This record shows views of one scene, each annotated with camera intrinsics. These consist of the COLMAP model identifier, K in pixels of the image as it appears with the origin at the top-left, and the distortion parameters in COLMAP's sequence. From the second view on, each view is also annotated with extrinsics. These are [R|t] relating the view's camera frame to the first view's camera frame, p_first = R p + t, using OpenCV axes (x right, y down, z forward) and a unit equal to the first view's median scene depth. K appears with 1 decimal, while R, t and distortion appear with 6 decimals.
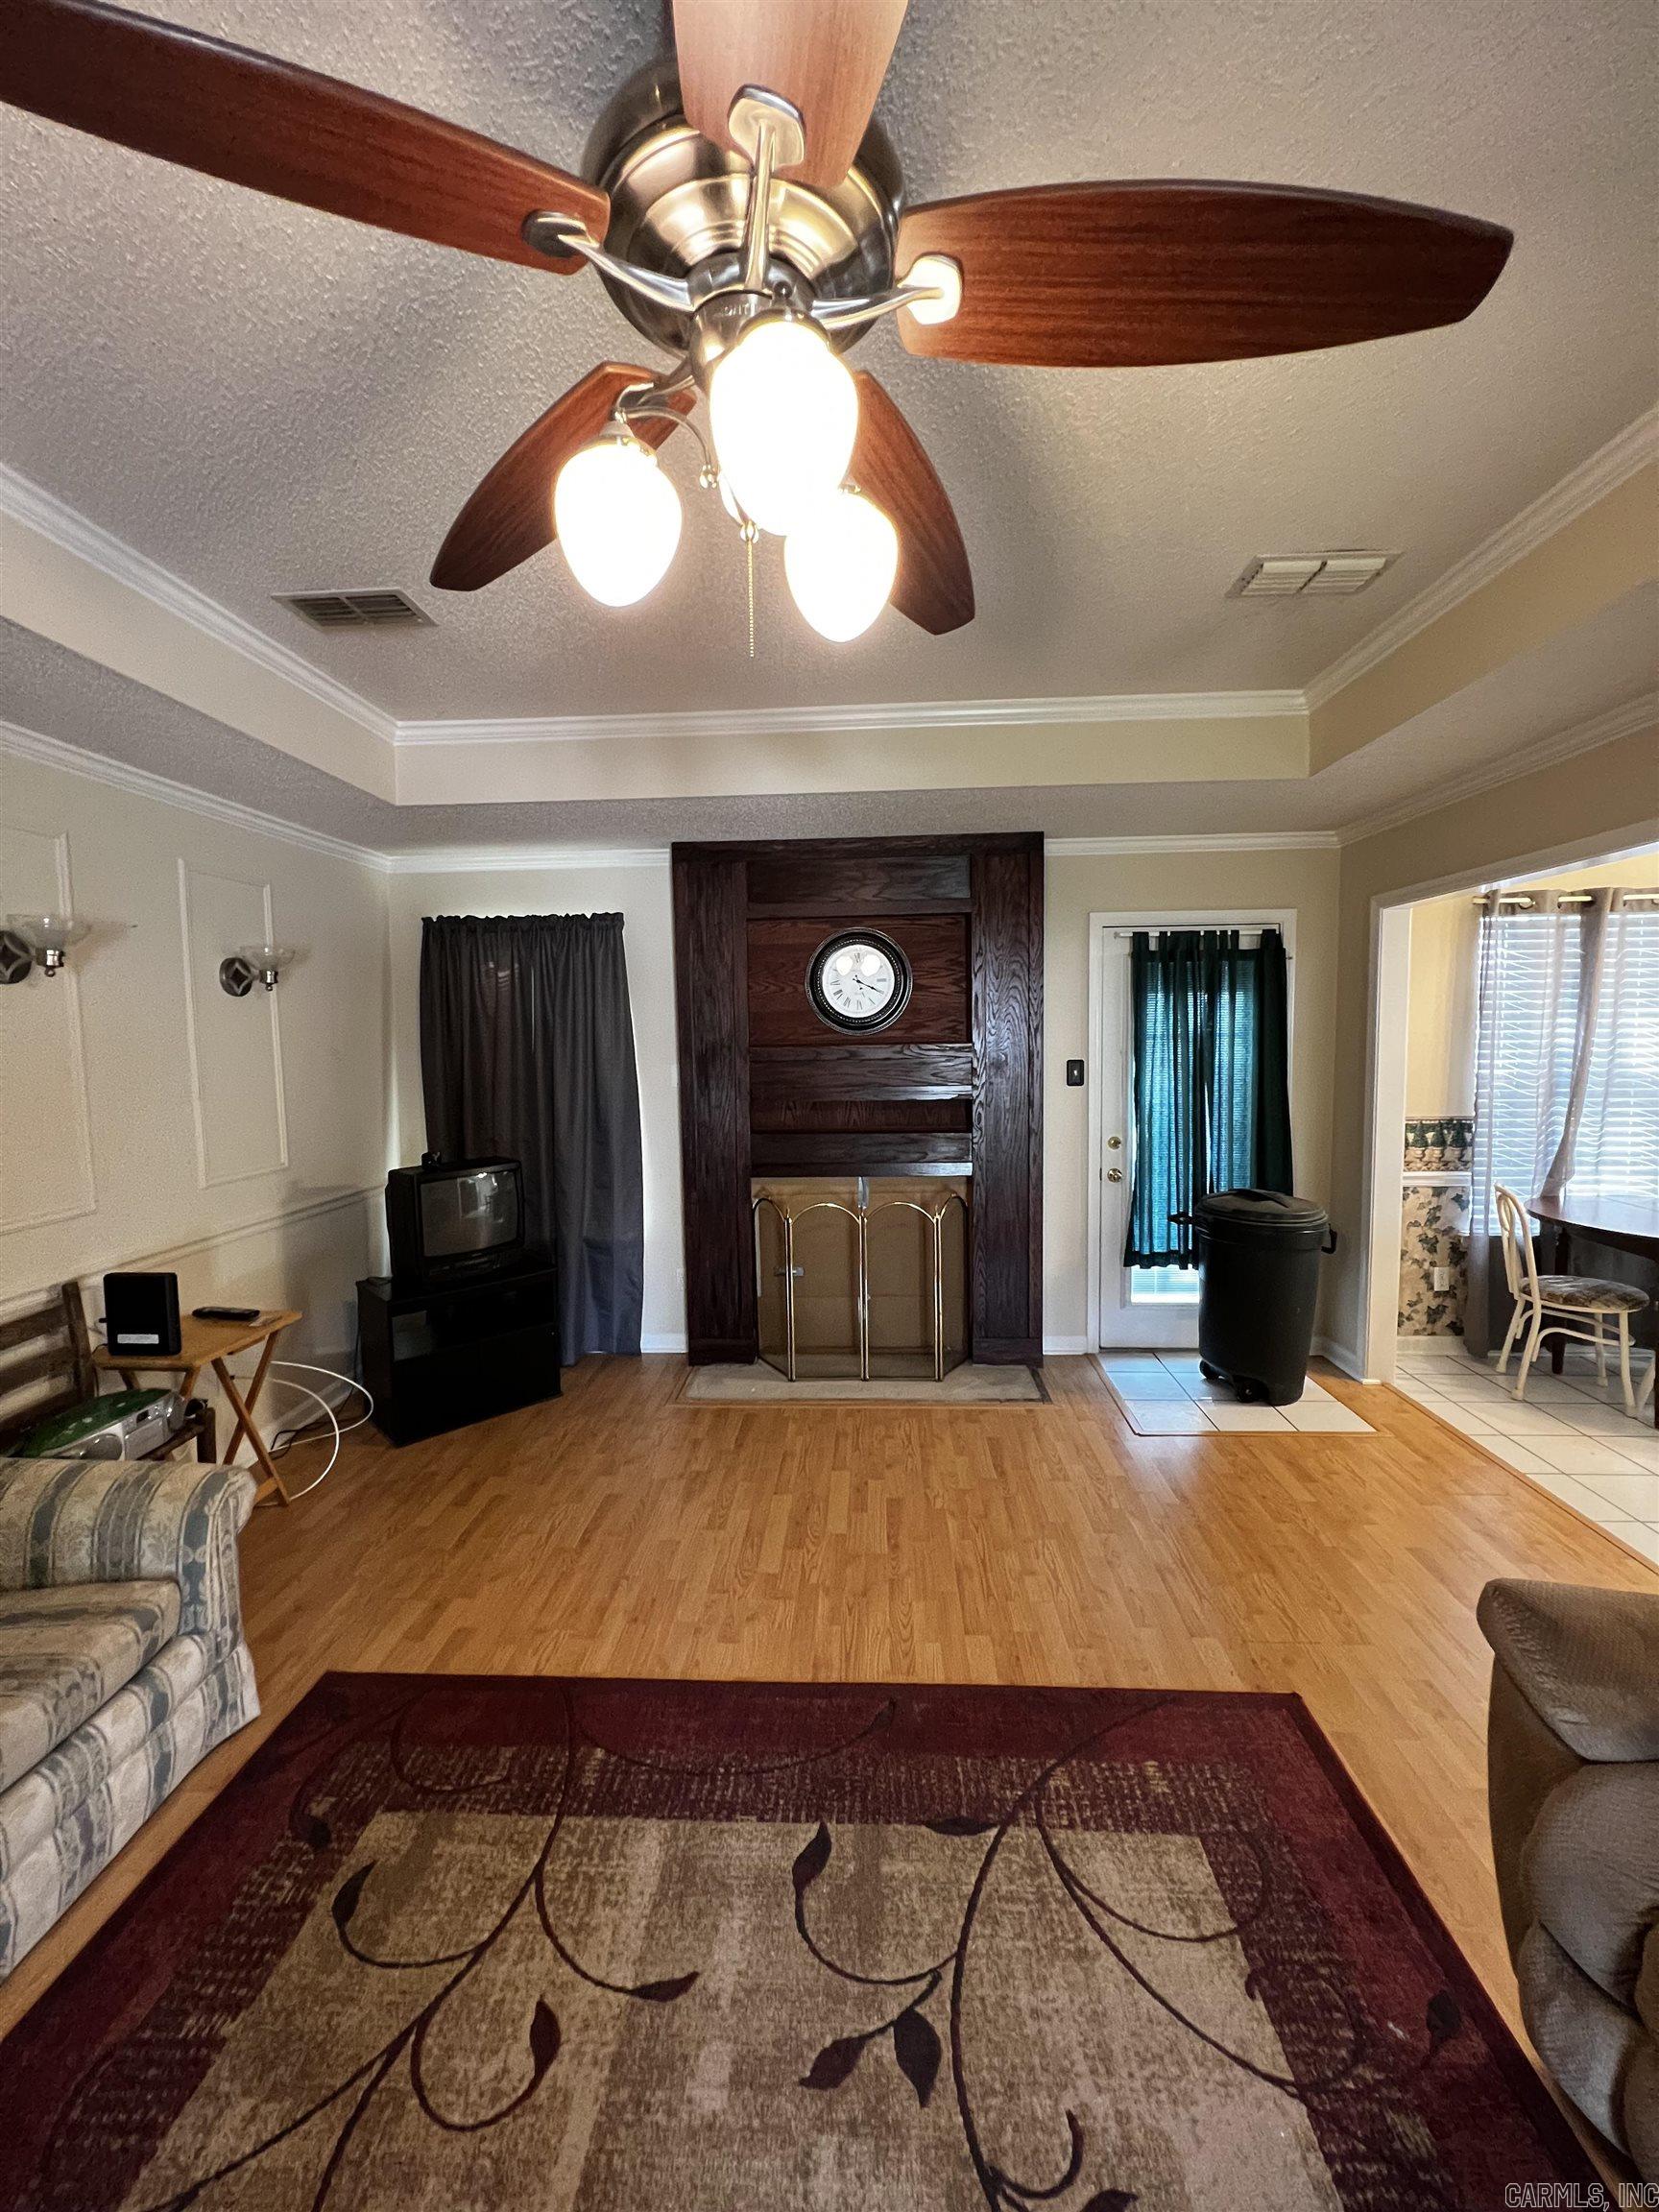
lens RADIAL K [[885.3, 0, 830.8], [0, 885.3, 1101.0], [0, 0, 1]] dist [-0.003343, 0.001290]
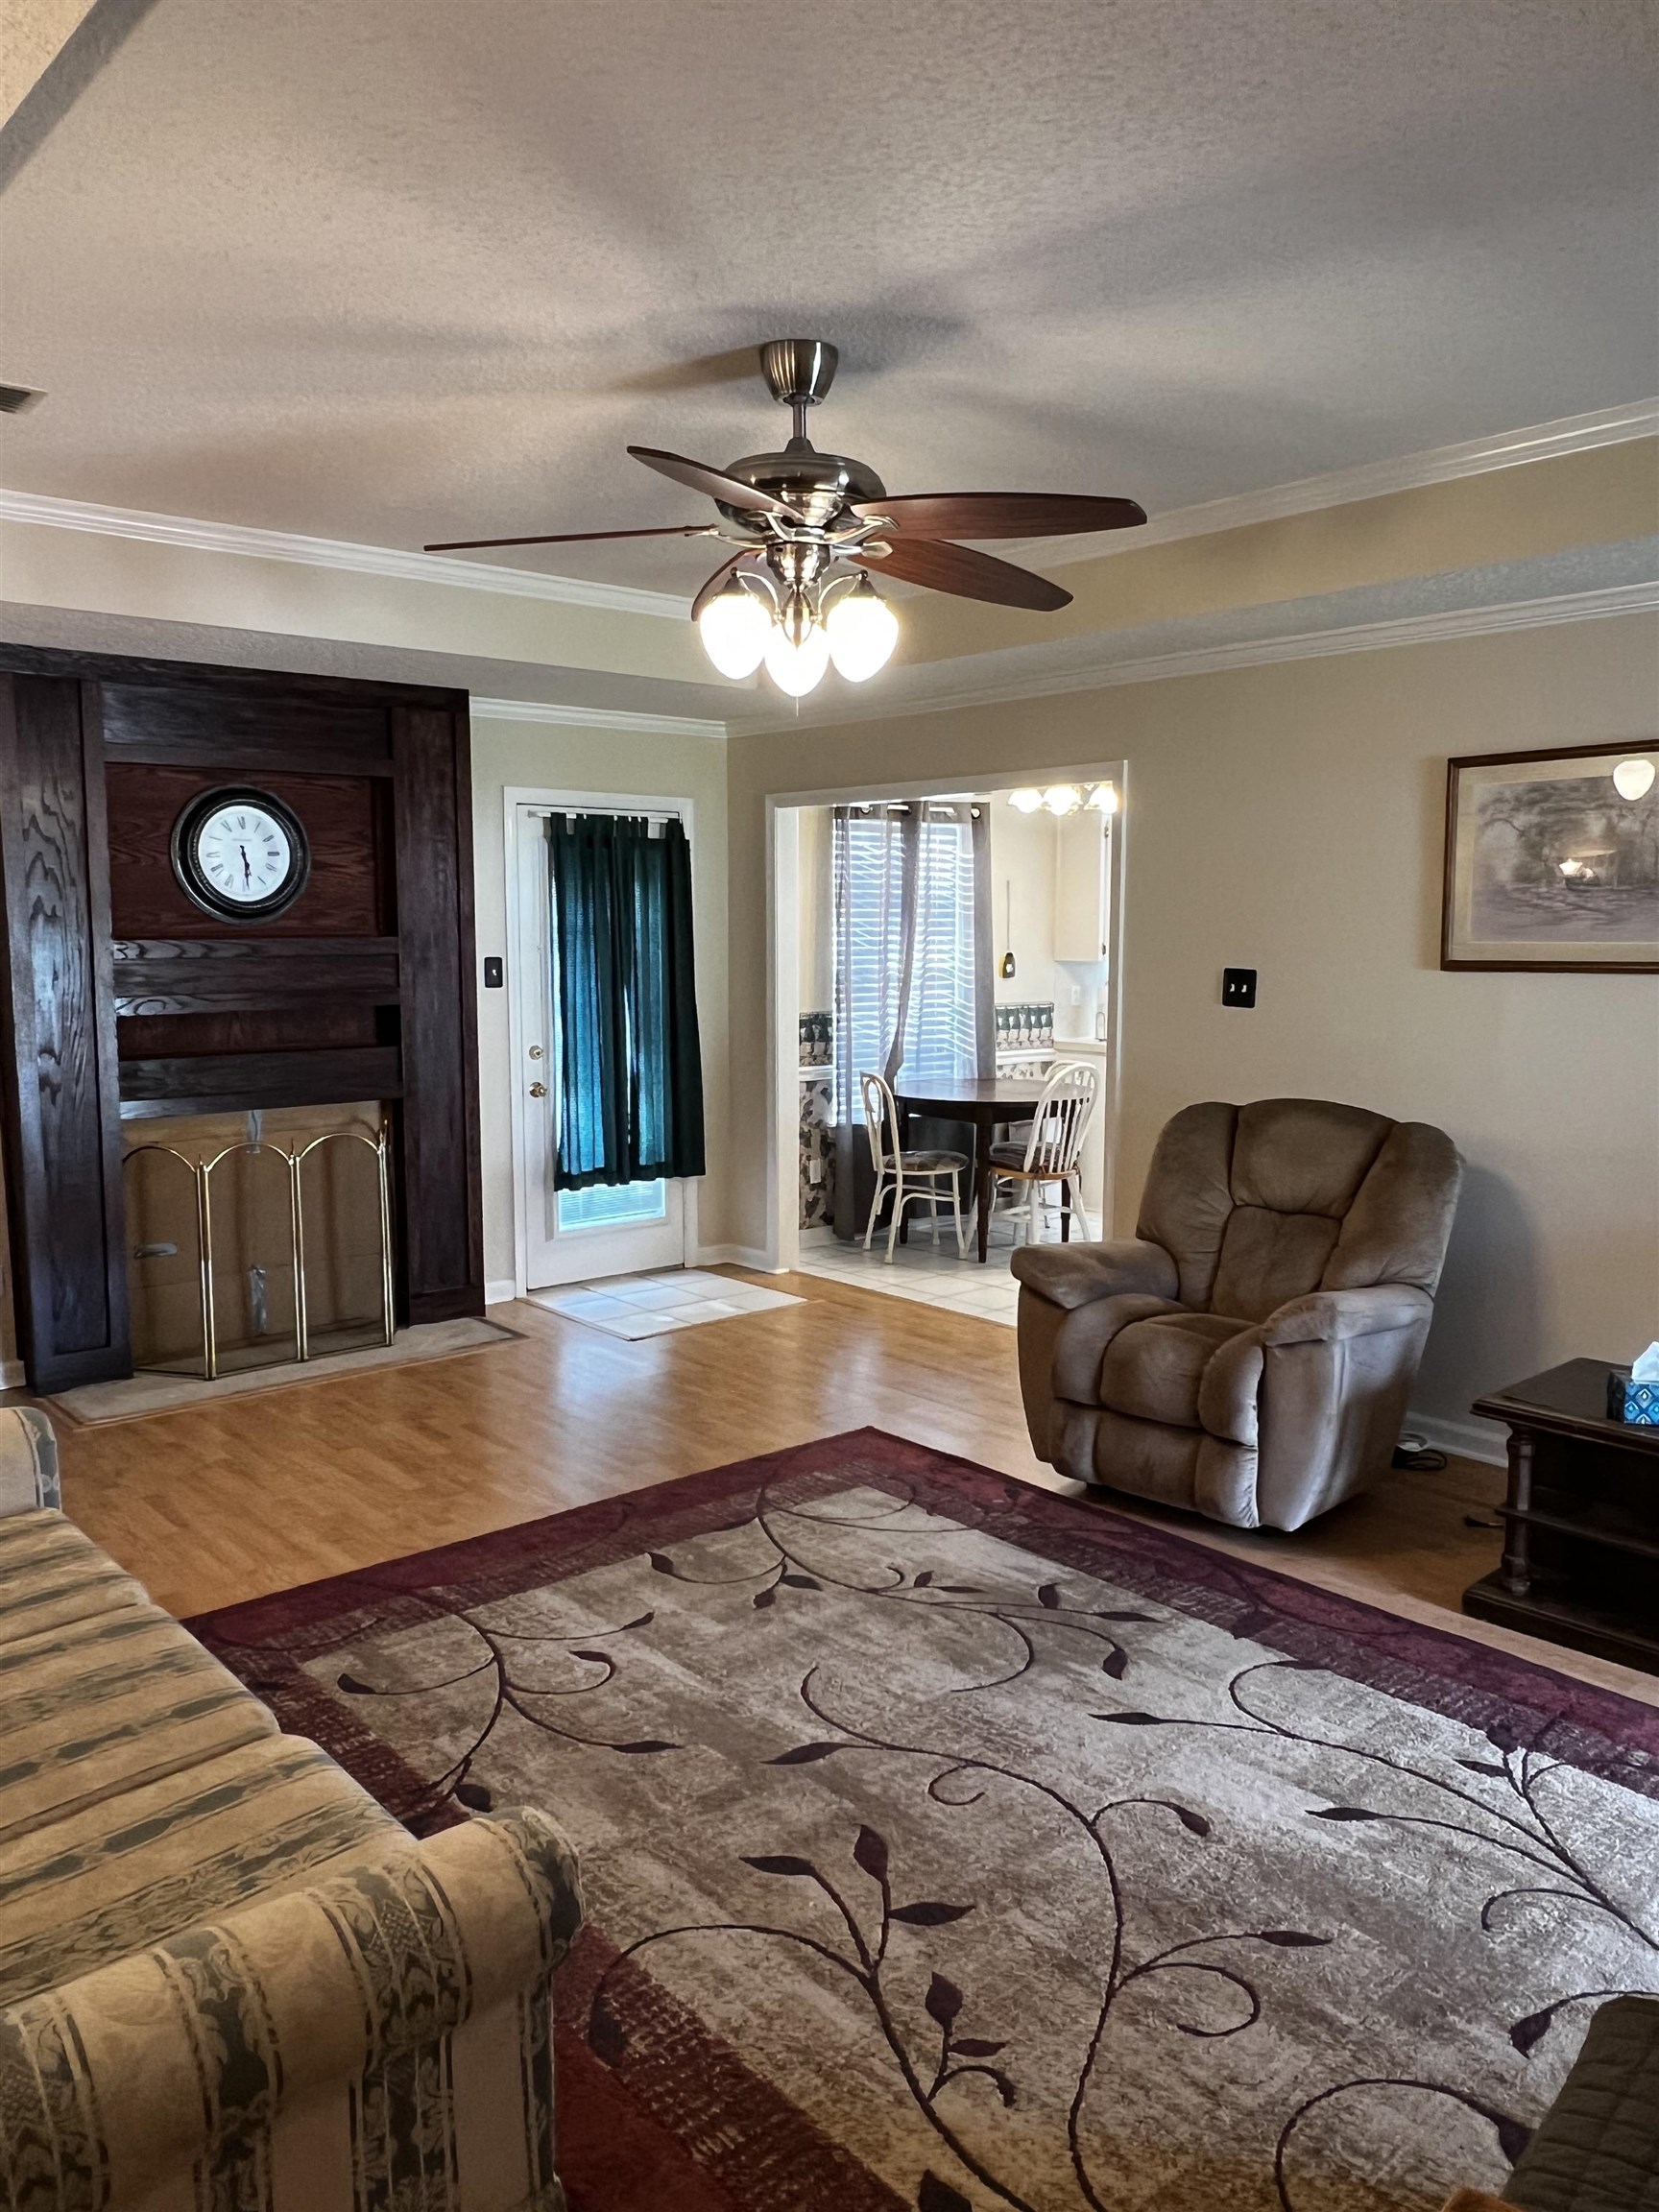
lens RADIAL K [[1606.9, 0, 831.5], [0, 1606.9, 1100.5], [0, 0, 1]] dist [0.002032, -0.004876]
pose [[0.718728, -0.063182, 0.692414, -0.602400], [0.042547, 0.997993, 0.046902, 0.034594], [-0.693988, -0.004250, 0.719974, -0.363954]]
